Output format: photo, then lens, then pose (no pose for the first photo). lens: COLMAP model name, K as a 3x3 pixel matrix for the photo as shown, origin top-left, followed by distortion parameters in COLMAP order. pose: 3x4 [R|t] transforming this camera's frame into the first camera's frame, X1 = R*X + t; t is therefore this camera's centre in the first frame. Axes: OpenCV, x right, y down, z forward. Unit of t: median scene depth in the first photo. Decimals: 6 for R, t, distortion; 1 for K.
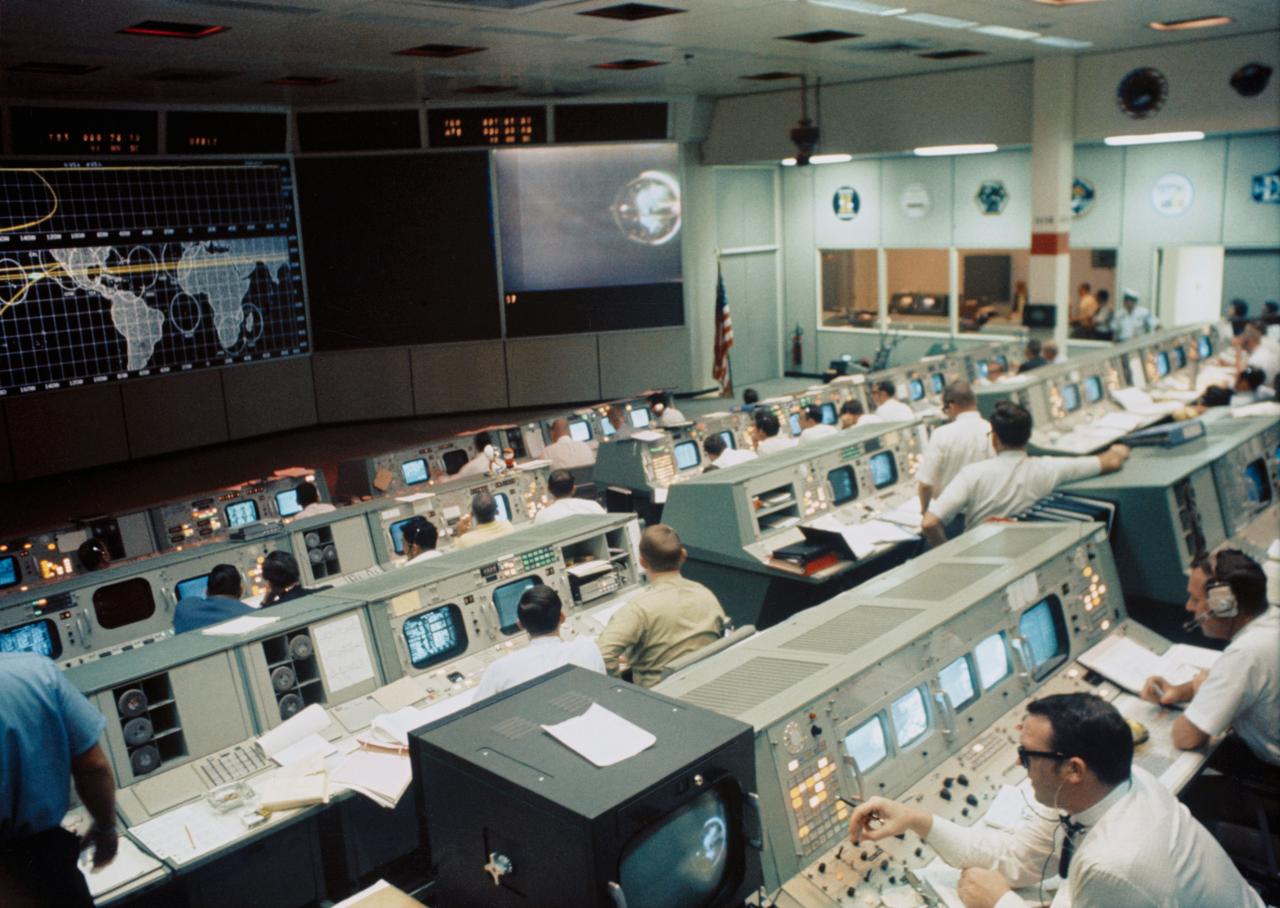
lens RADIAL K [[1147.8, 0, 689.7], [0, 1147.8, 467.3], [0, 0, 1]] dist [-0.032946, 0.049018]
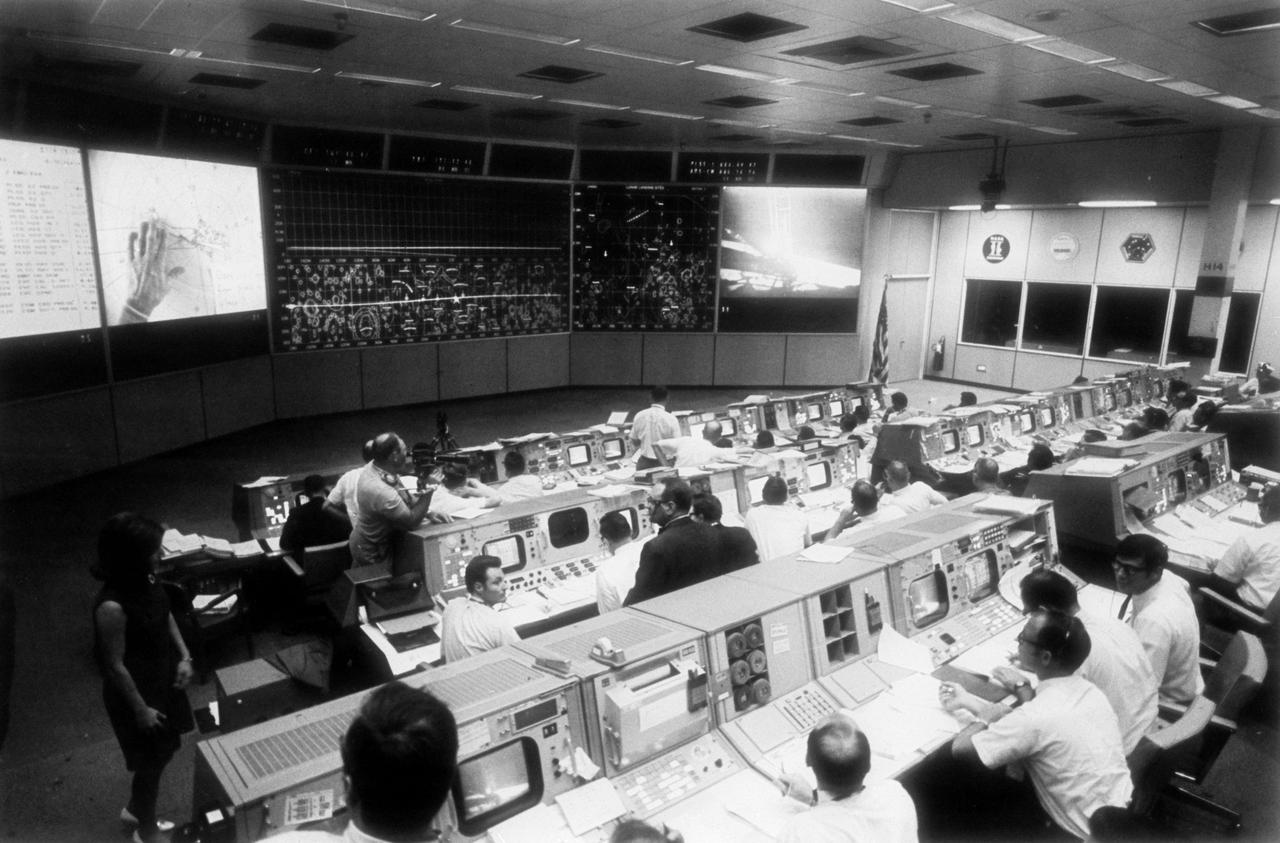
lens RADIAL K [[846.3, 0, 629.2], [0, 846.3, 424.5], [0, 0, 1]] dist [-0.004715, 0.004927]
pose [[0.985973, 0.089165, -0.141088, -0.136446], [-0.090329, 0.995910, -0.001854, 0.002365], [0.140346, 0.014573, 0.989995, 0.049730]]
